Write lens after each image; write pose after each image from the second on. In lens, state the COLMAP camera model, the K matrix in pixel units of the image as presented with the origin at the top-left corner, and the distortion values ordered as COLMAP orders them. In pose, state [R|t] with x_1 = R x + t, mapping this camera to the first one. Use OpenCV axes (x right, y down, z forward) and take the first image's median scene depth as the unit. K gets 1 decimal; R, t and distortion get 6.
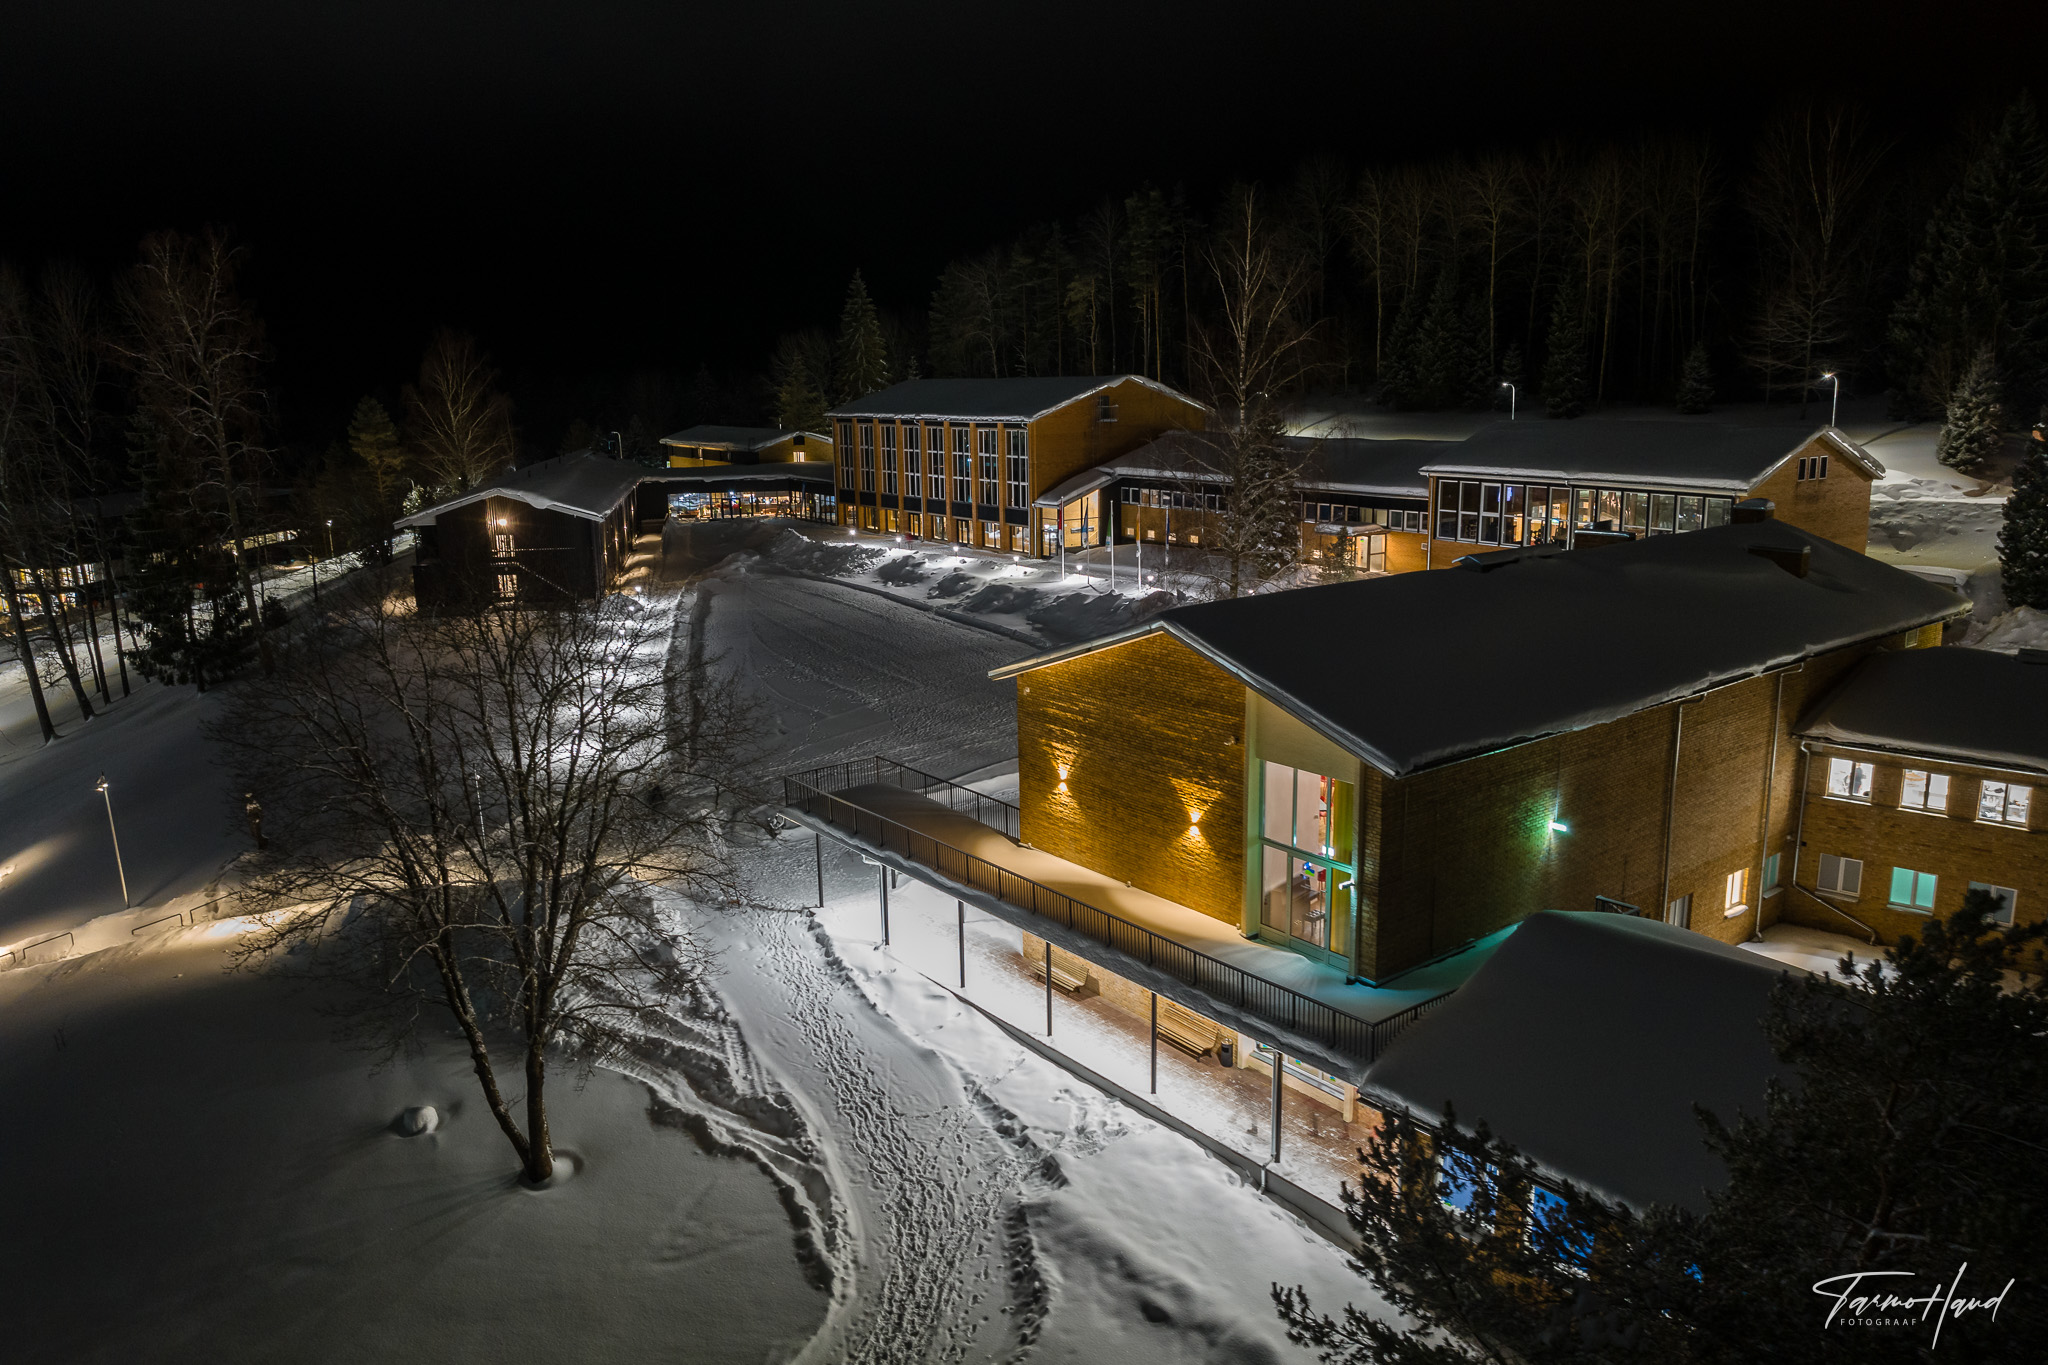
lens RADIAL K [[1447.4, 0, 1024.0], [0, 1447.4, 682.5], [0, 0, 1]] dist [-0.030202, -0.002817]
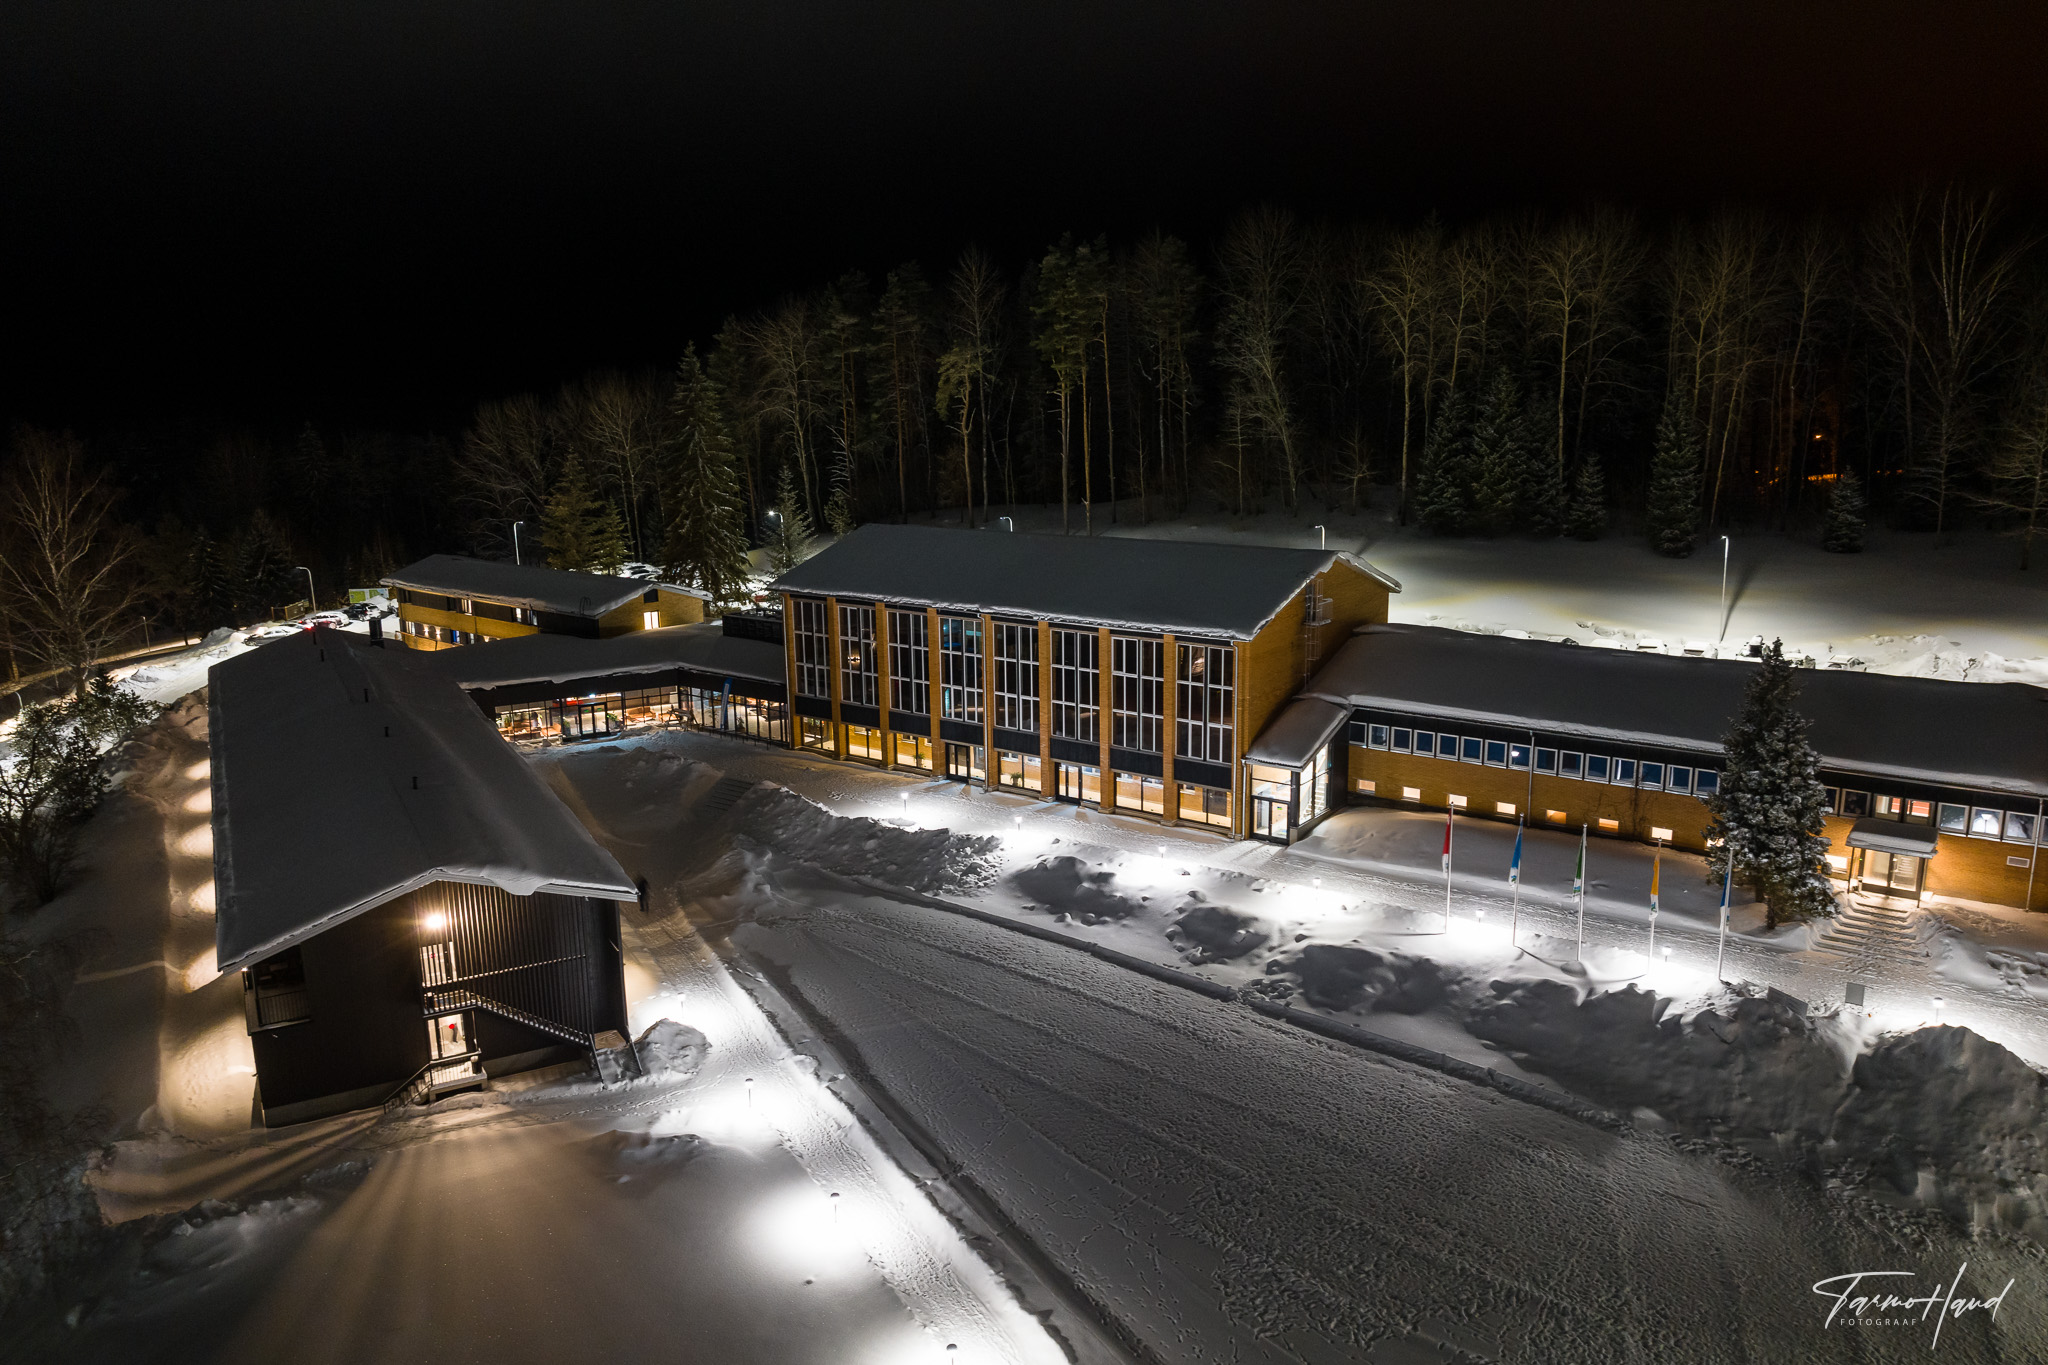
lens RADIAL K [[1447.4, 0, 1024.0], [0, 1447.4, 682.5], [0, 0, 1]] dist [-0.030202, -0.002817]
pose [[0.949461, -0.062584, 0.307582, -0.222710], [0.064176, 0.997926, 0.004947, -0.130631], [-0.307254, 0.015042, 0.951509, 0.318775]]
